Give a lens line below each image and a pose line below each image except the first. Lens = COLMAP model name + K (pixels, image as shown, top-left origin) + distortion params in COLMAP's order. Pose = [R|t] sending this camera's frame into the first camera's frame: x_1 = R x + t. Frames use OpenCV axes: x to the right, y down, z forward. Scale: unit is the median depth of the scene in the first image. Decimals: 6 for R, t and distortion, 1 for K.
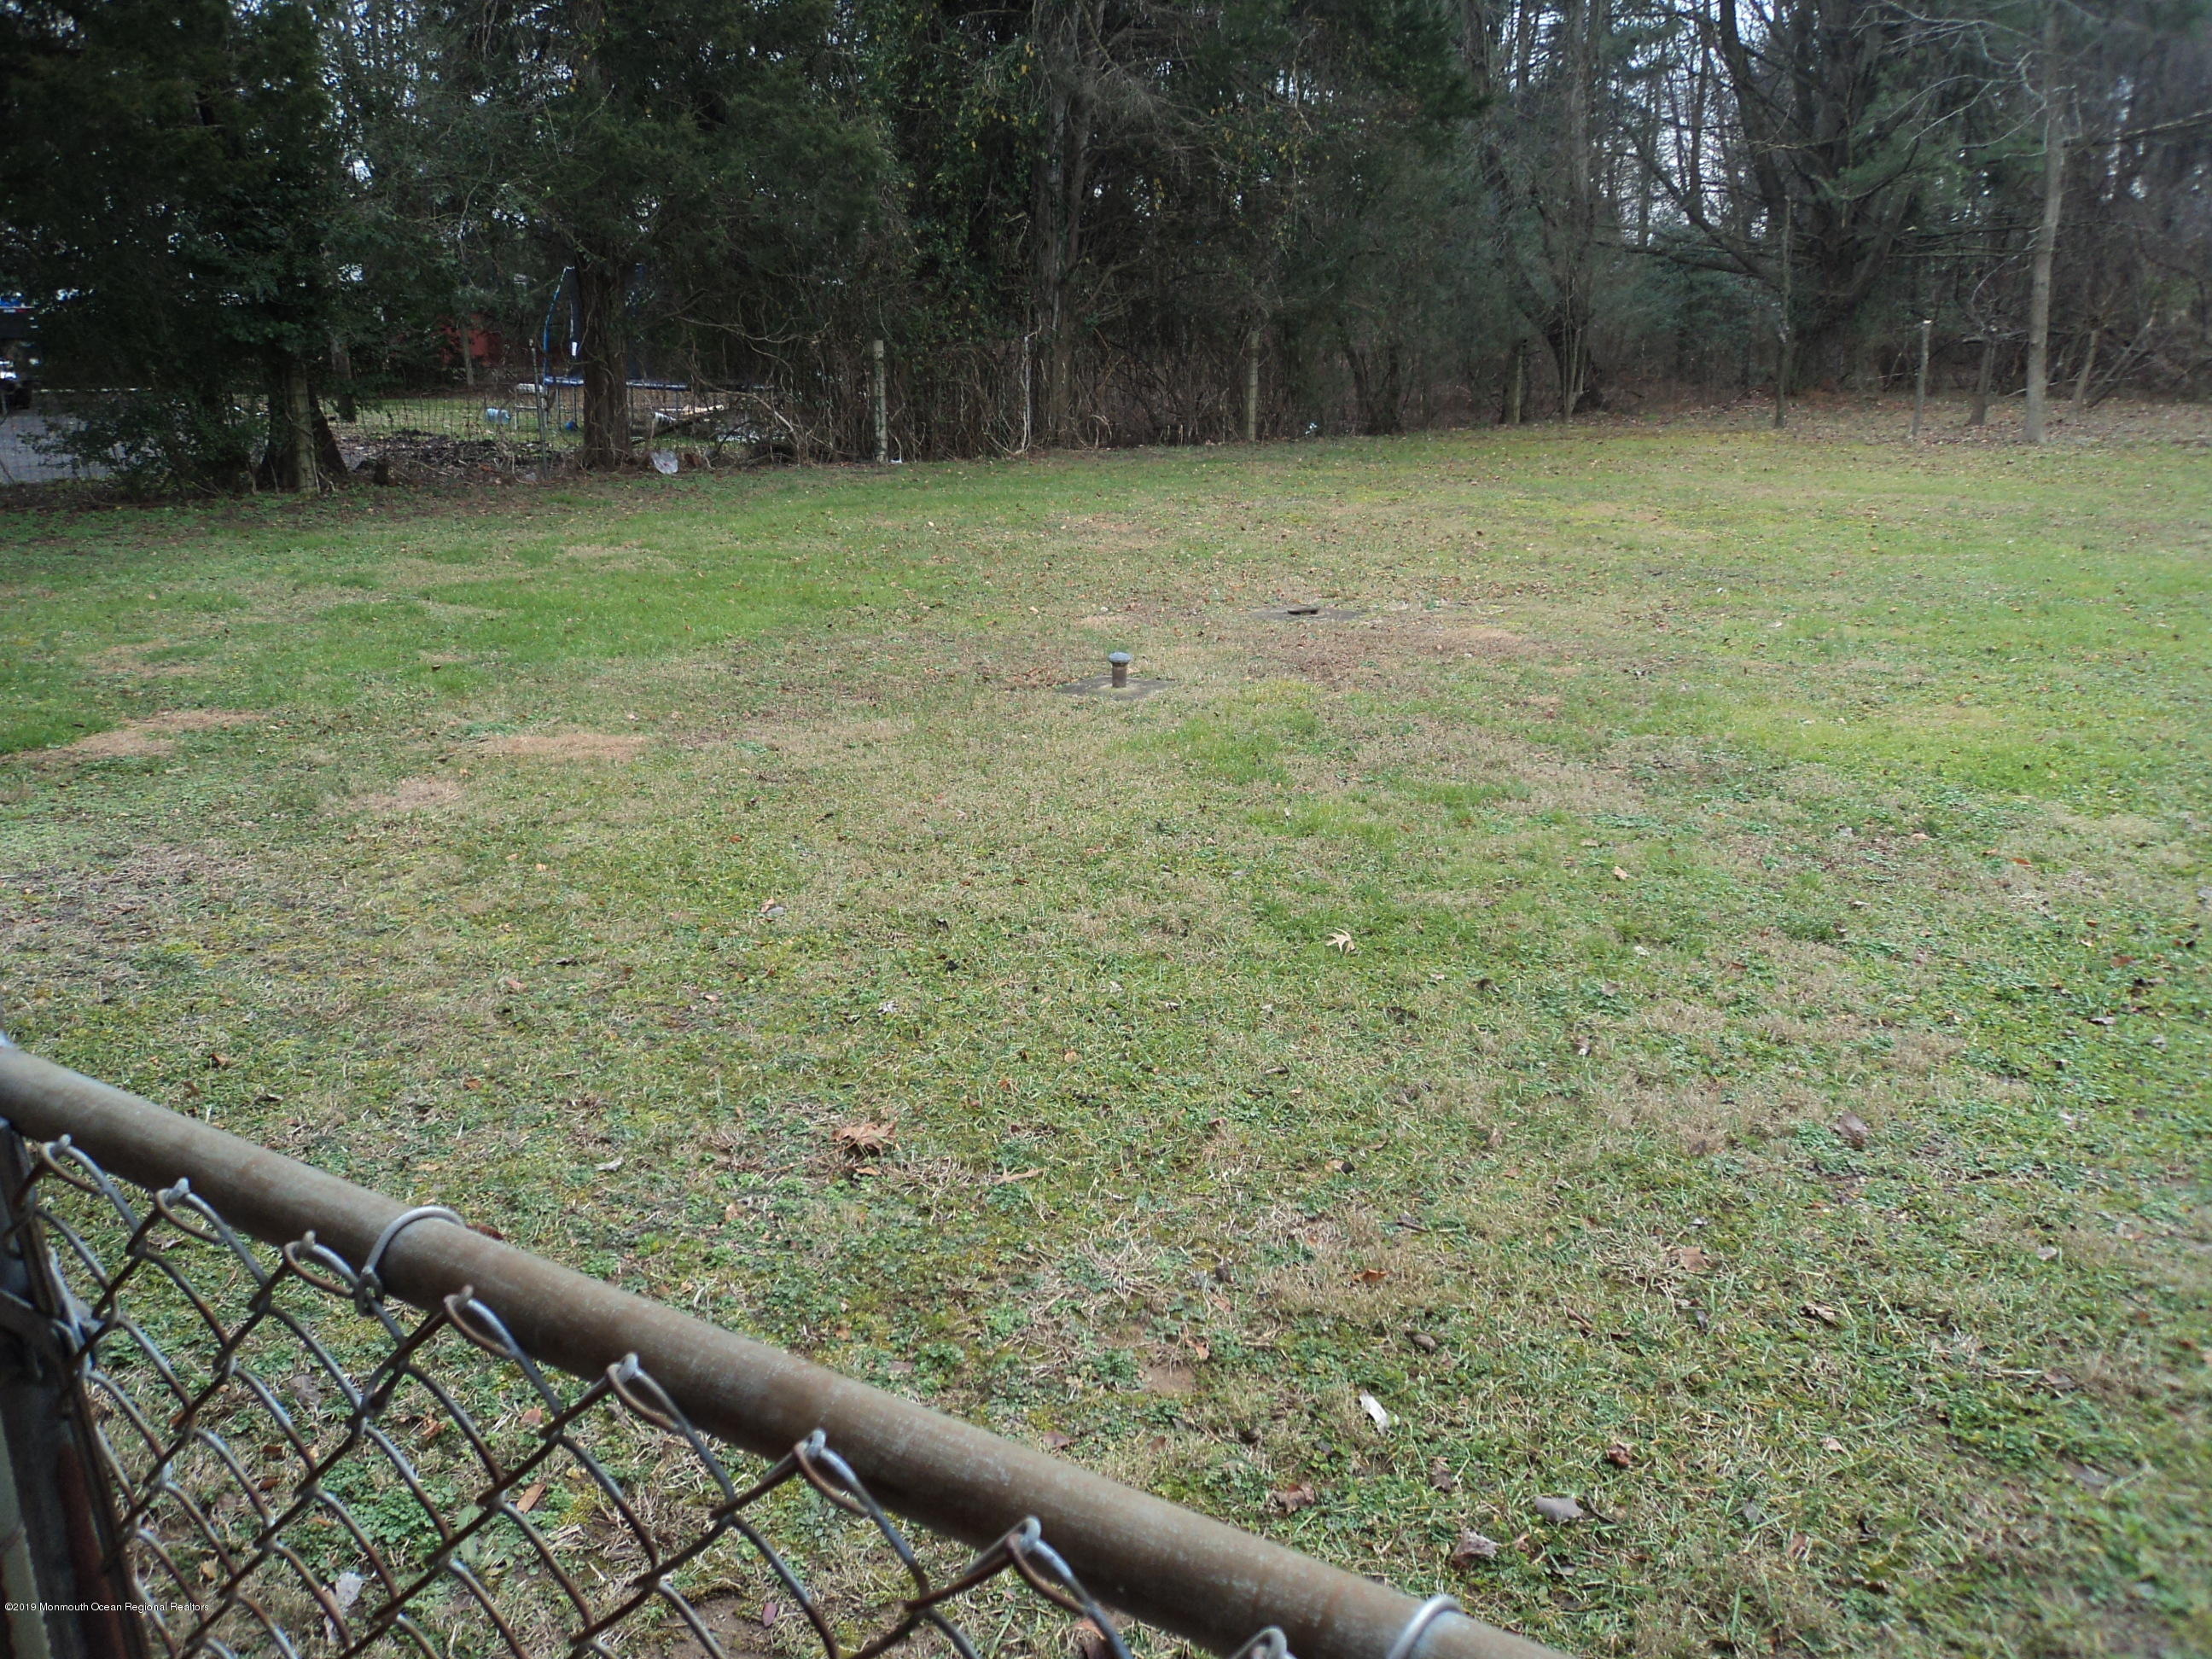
lens RADIAL K [[1775.0, 0, 1106.5], [0, 1775.0, 823.3], [0, 0, 1]] dist [-0.033993, 0.032650]
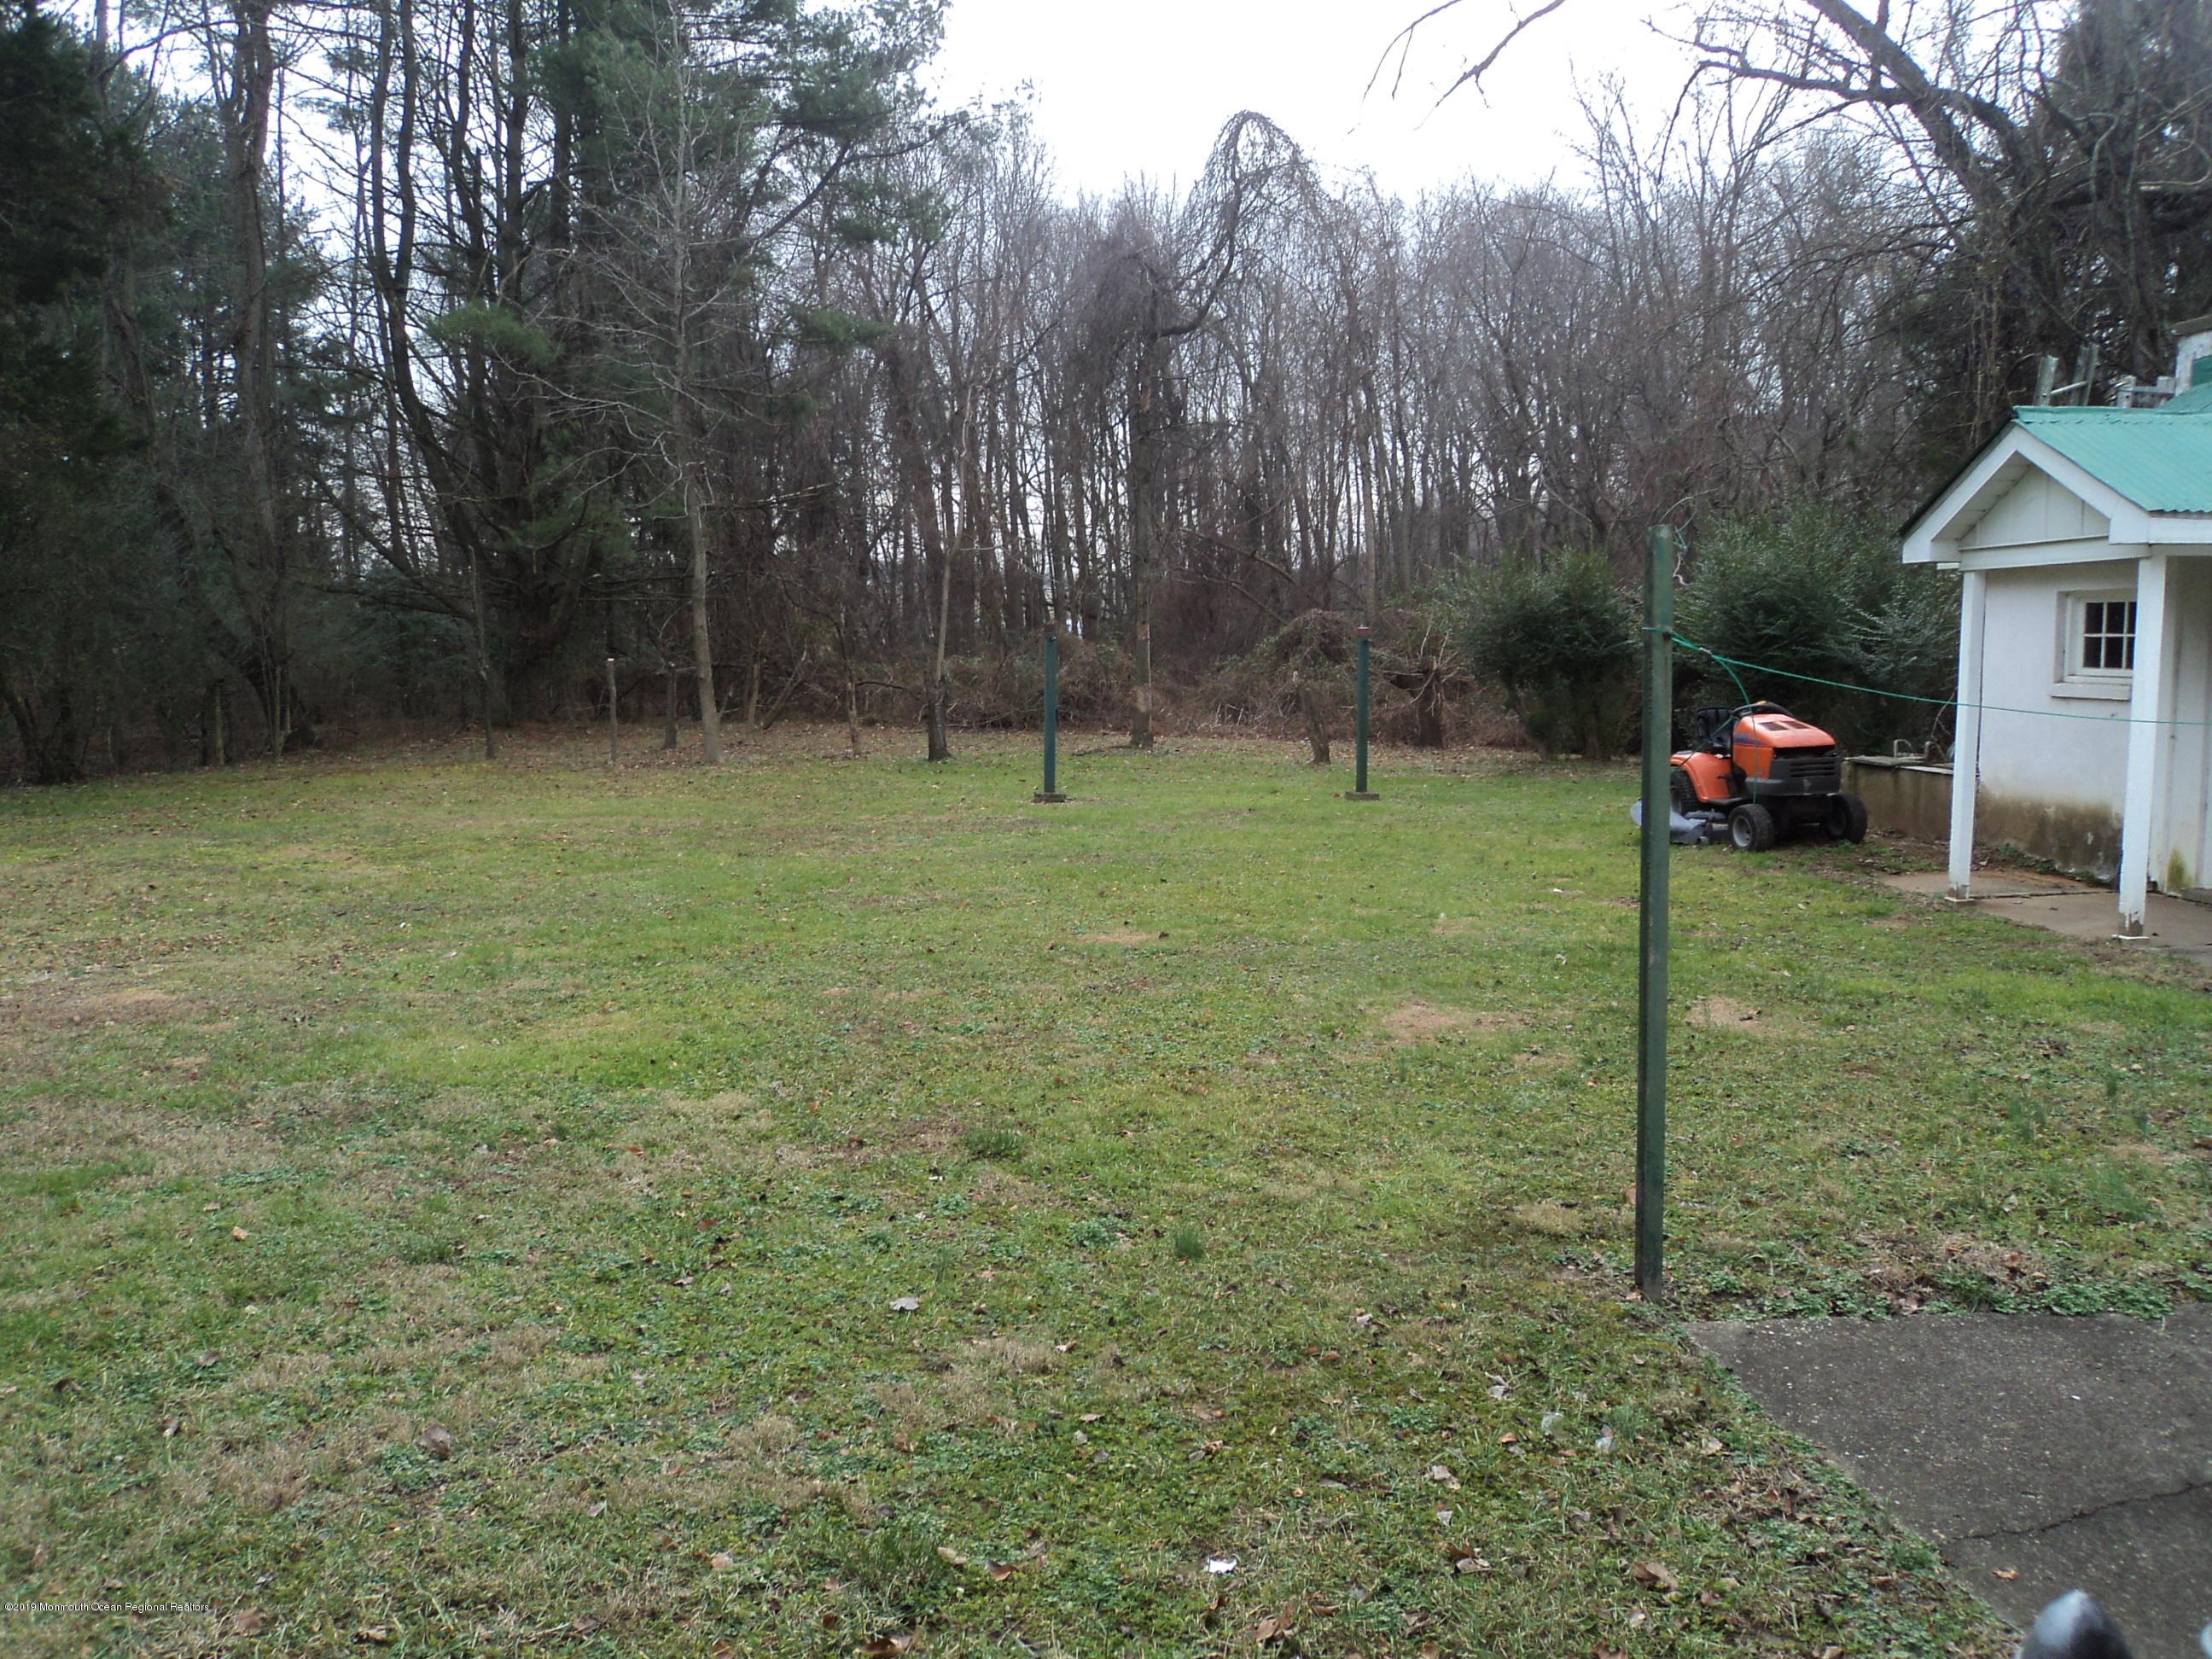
lens RADIAL K [[1775.0, 0, 1106.5], [0, 1775.0, 823.3], [0, 0, 1]] dist [-0.033993, 0.032650]
pose [[0.782283, -0.059853, 0.620041, 0.072303], [0.170711, 0.977865, -0.120987, 0.006158], [-0.599075, 0.200493, 0.775185, -0.084604]]
